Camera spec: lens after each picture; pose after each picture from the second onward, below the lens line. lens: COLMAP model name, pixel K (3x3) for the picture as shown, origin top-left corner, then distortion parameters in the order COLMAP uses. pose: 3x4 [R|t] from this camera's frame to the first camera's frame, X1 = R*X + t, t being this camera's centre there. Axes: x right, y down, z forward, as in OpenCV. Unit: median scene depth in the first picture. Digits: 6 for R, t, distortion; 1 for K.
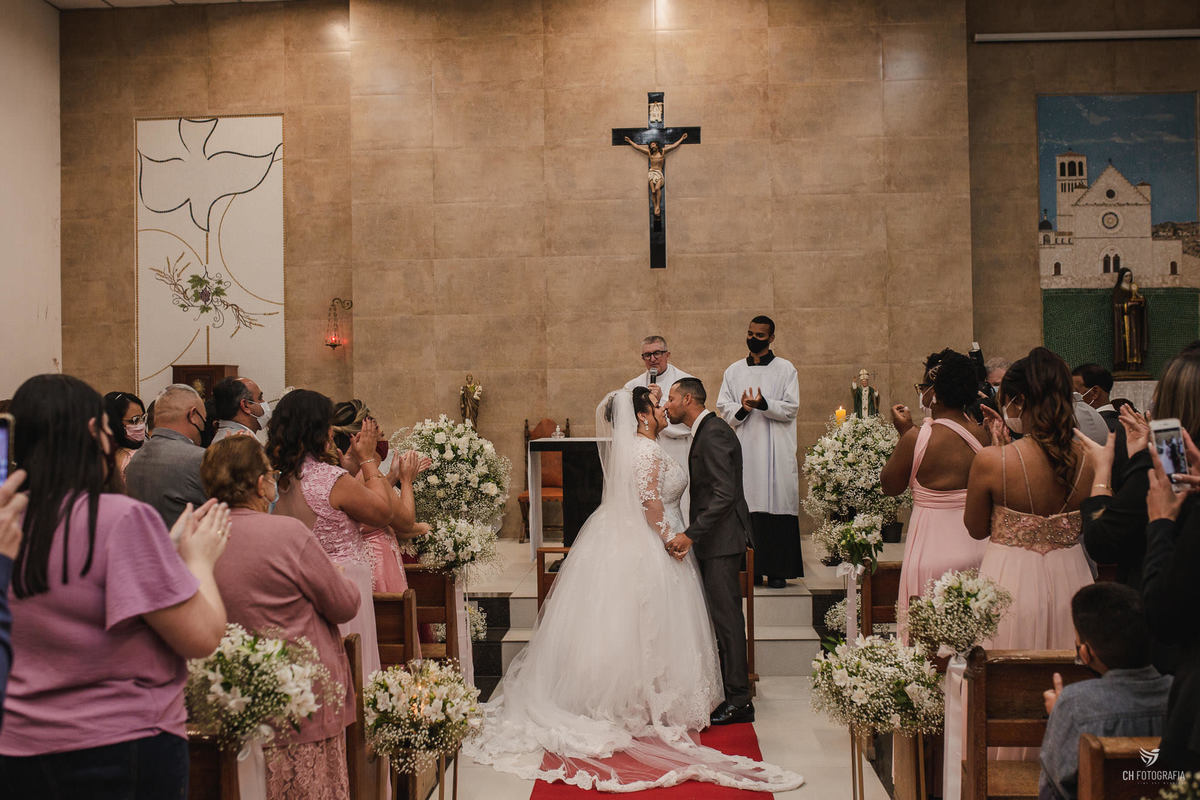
lens RADIAL K [[1282.4, 0, 594.2], [0, 1282.4, 394.1], [0, 0, 1]] dist [-0.045967, 0.000000]
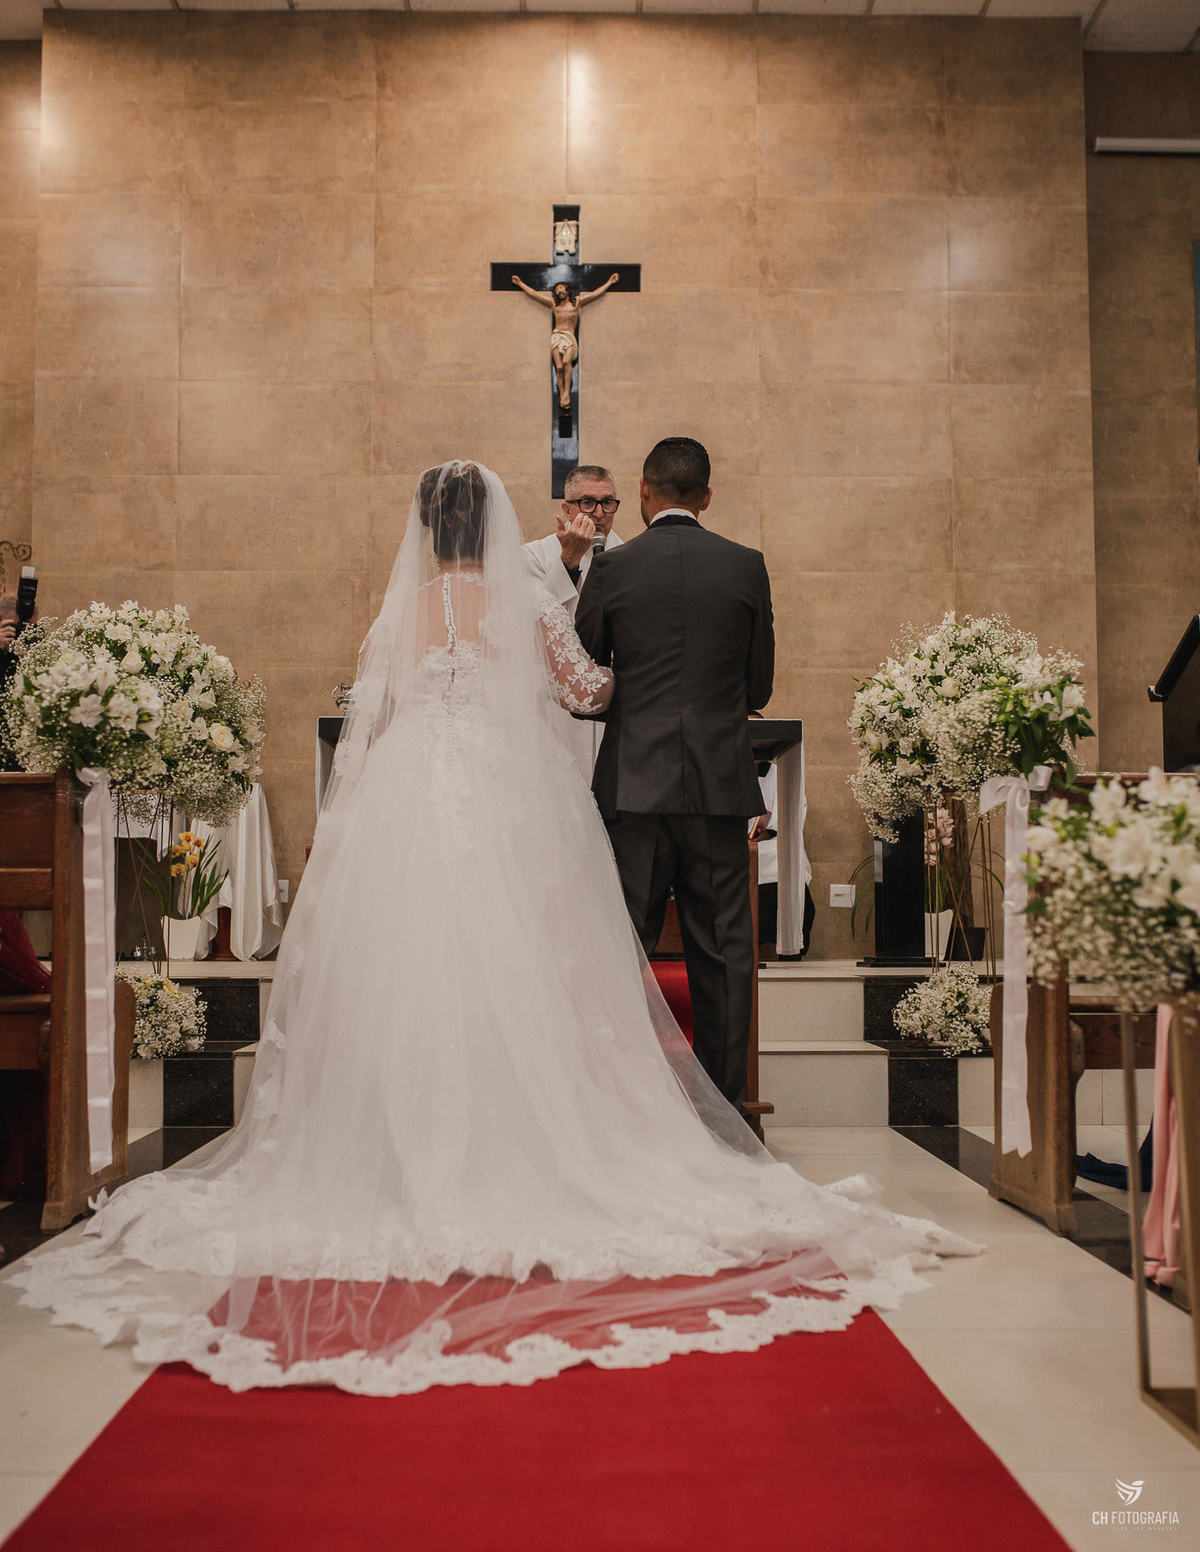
lens RADIAL K [[1745.7, 0, 595.9], [0, 1745.7, 832.9], [0, 0, 1]] dist [-0.033340, 0.000000]
pose [[0.997267, 0.018511, 0.071525, 0.009899], [-0.015041, 0.998698, -0.048752, 0.091312], [-0.072334, 0.047543, 0.996247, 0.215692]]
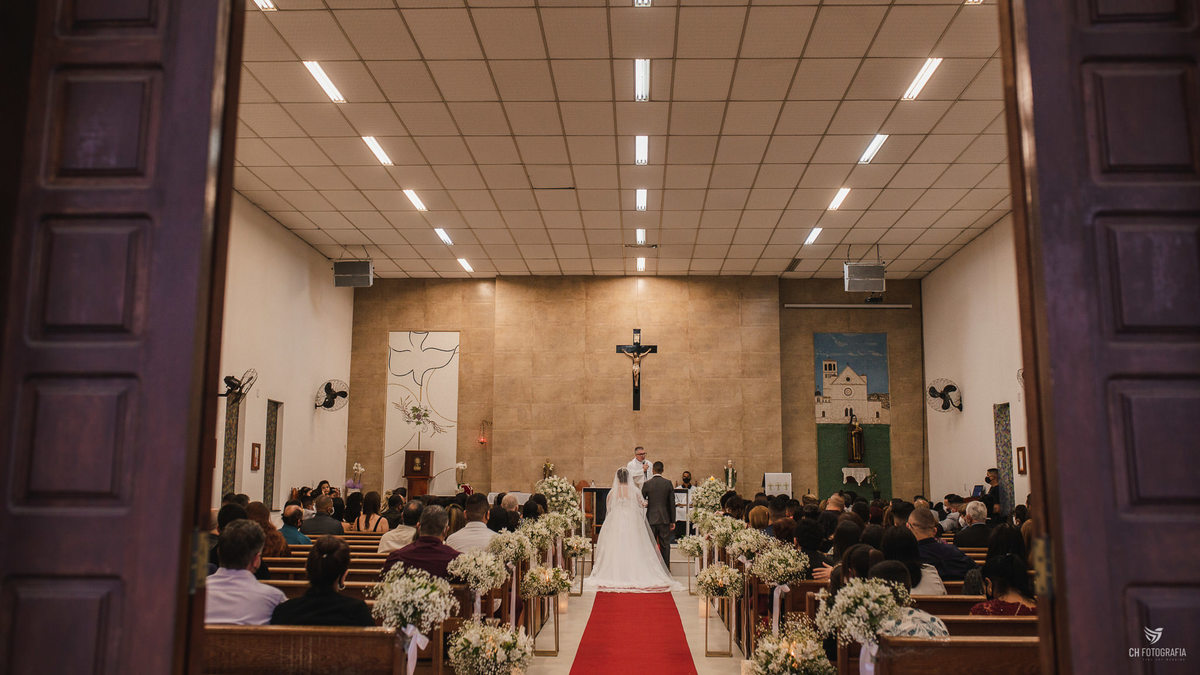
lens RADIAL K [[1200.2, 0, 602.8], [0, 1200.2, 254.5], [0, 0, 1]] dist [-0.044530, 0.000000]
pose [[0.999387, 0.026341, 0.023045, -0.059911], [-0.021791, 0.983566, -0.179229, 0.006408], [-0.027387, 0.178617, 0.983537, -1.023388]]
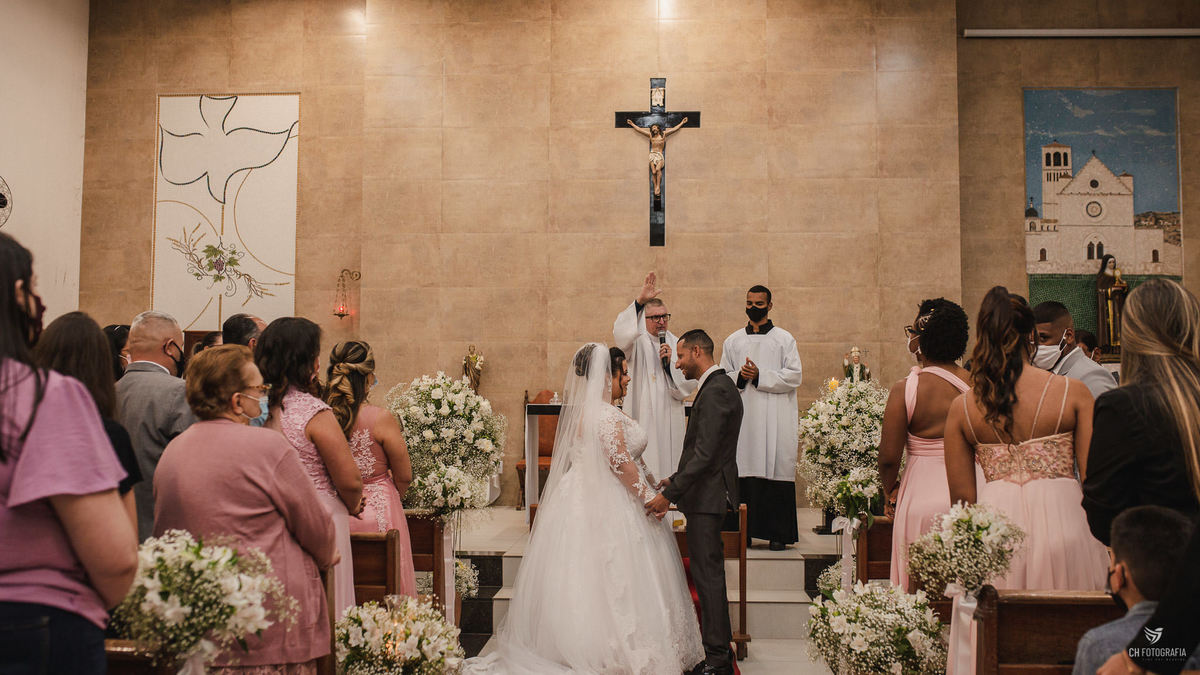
lens RADIAL K [[1200.2, 0, 598.8], [0, 1200.2, 327.9], [0, 0, 1]] dist [-0.044530, 0.000000]
pose [[0.999803, 0.019854, 0.000805, 0.003312], [-0.019784, 0.998403, -0.052922, 0.019635], [-0.001855, 0.052896, 0.998598, 0.037111]]
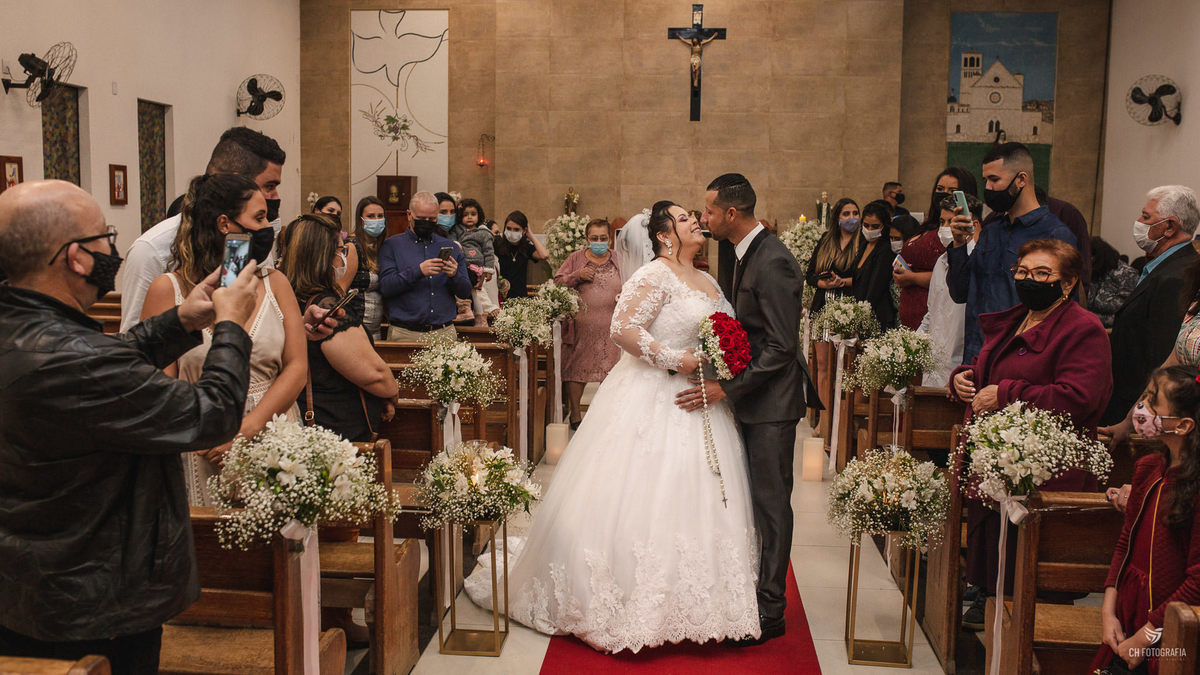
lens RADIAL K [[1200.2, 0, 597.5], [0, 1200.2, 327.2], [0, 0, 1]] dist [-0.044530, 0.000000]
pose [[0.999293, 0.031429, -0.020626, -0.029565], [-0.029030, 0.993749, 0.107795, -0.004219], [0.023885, -0.107120, 0.993959, -0.456026]]
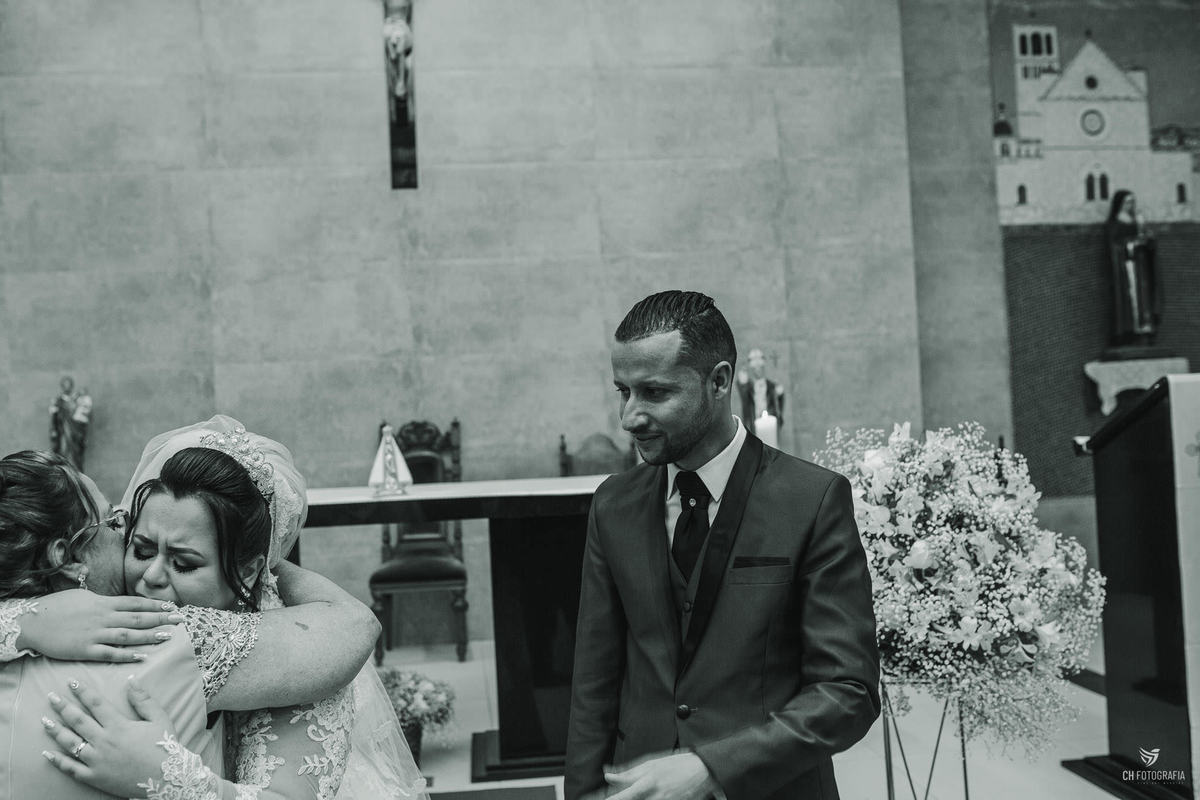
lens RADIAL K [[1160.6, 0, 606.1], [0, 1160.6, 392.5], [0, 0, 1]] dist [-0.029892, 0.000000]
pose [[0.982951, -0.028635, 0.181626, 0.041214], [0.031578, 0.999412, -0.013334, 0.005282], [-0.181138, 0.018843, 0.983277, 0.459663]]
